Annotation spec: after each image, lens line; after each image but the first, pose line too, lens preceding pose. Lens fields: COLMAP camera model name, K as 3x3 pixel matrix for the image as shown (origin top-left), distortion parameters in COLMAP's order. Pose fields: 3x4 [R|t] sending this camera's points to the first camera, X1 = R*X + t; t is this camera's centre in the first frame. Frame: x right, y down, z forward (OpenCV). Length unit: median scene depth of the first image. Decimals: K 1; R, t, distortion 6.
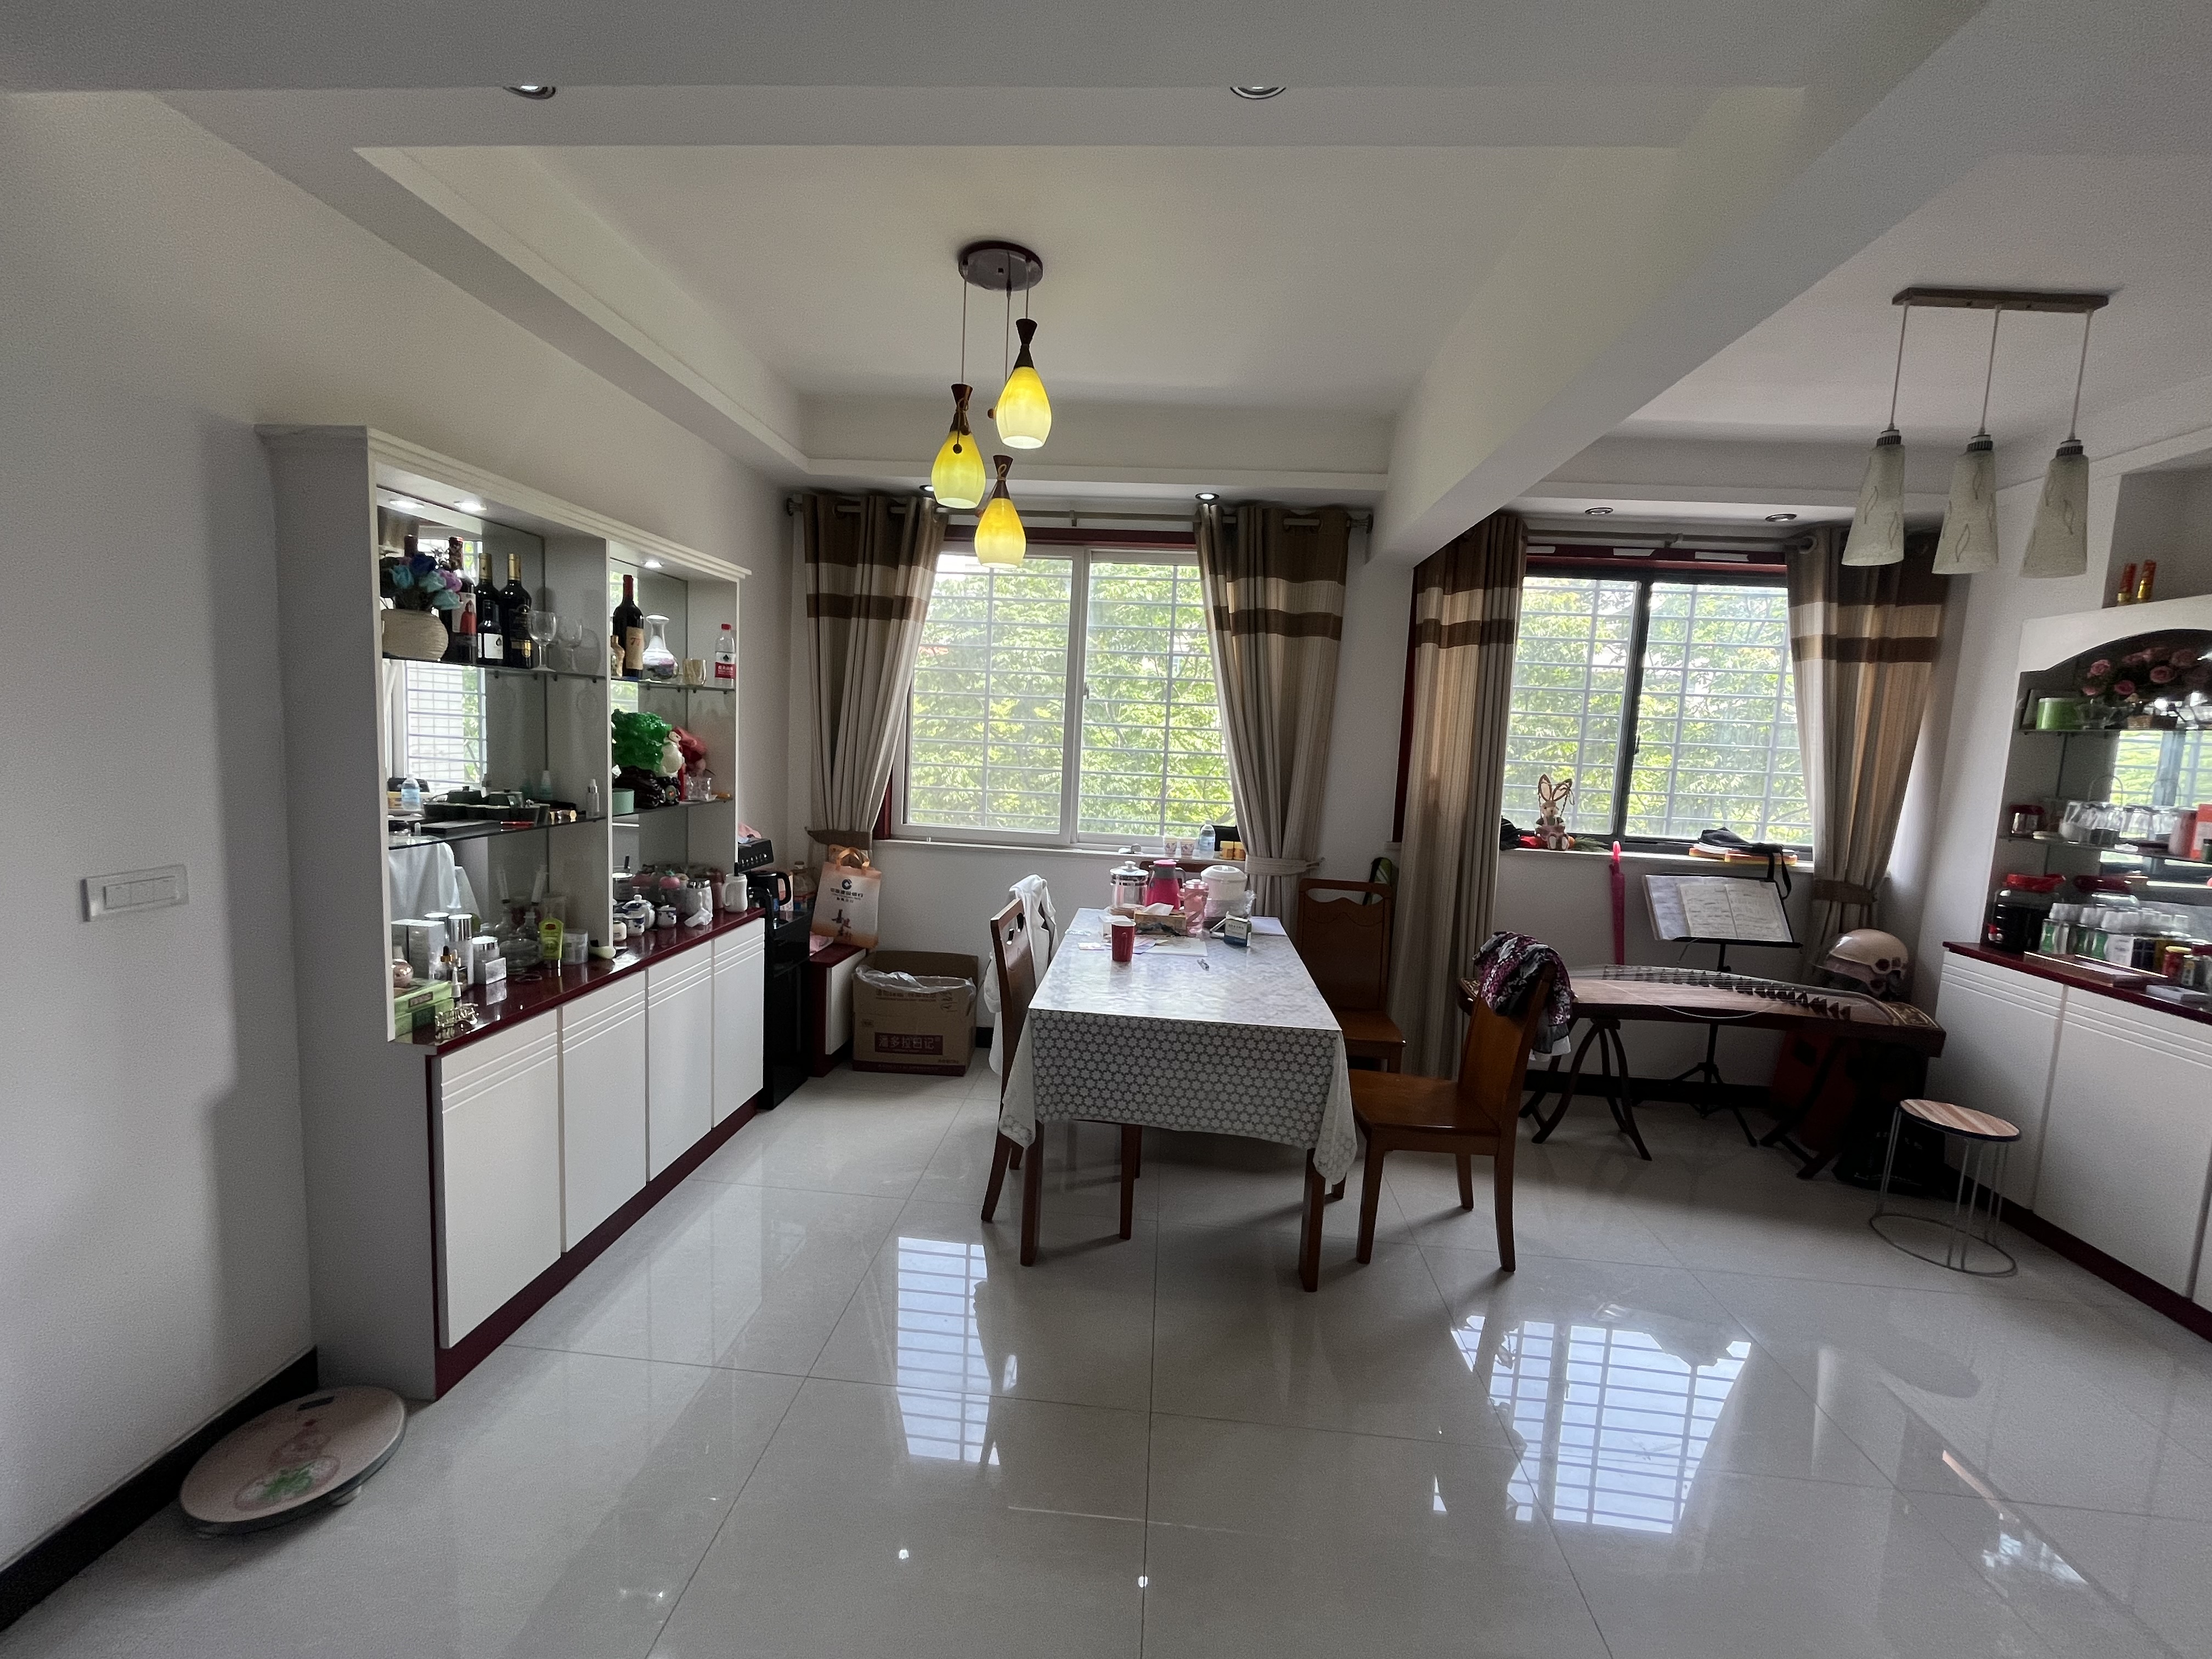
lens RADIAL K [[897.2, 0, 1103.5], [0, 897.2, 819.2], [0, 0, 1]] dist [-0.000592, -0.000237]
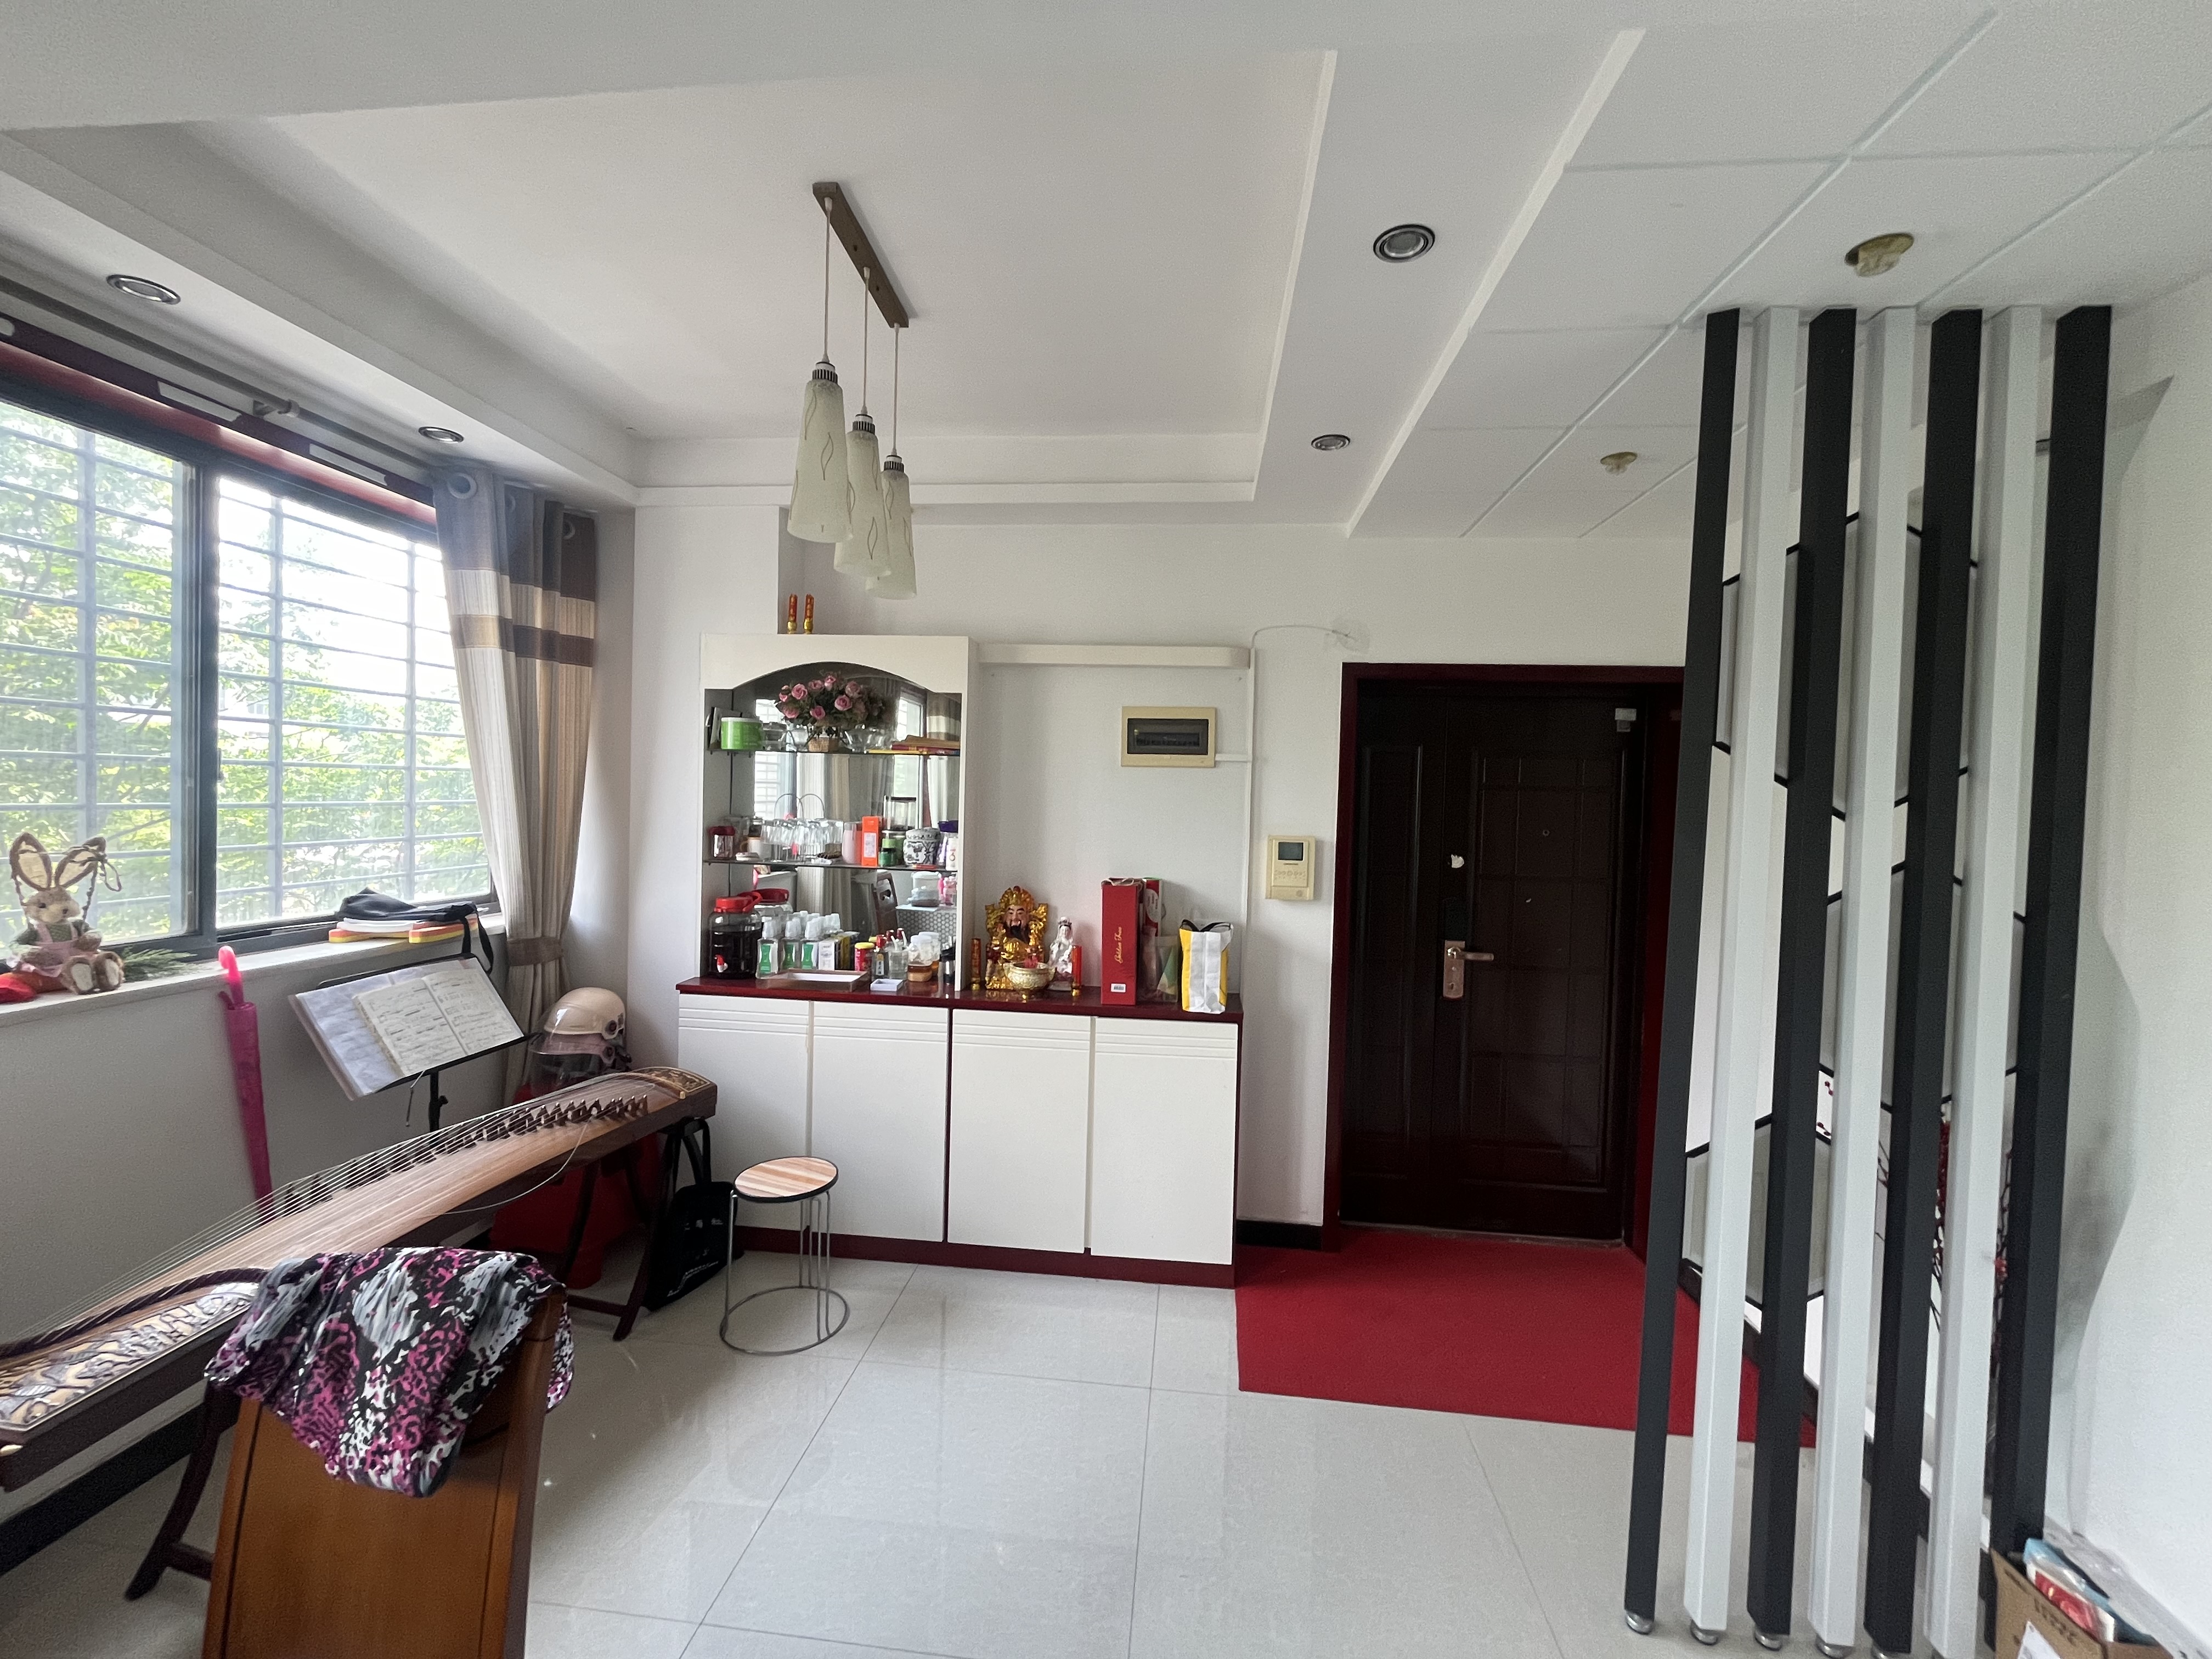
lens RADIAL K [[897.2, 0, 1103.5], [0, 897.2, 819.2], [0, 0, 1]] dist [-0.000592, -0.000237]
pose [[0.027543, -0.072624, 0.996979, 0.061413], [0.071261, 0.994963, 0.070509, -0.055274], [-0.997077, 0.069104, 0.032579, 0.487768]]
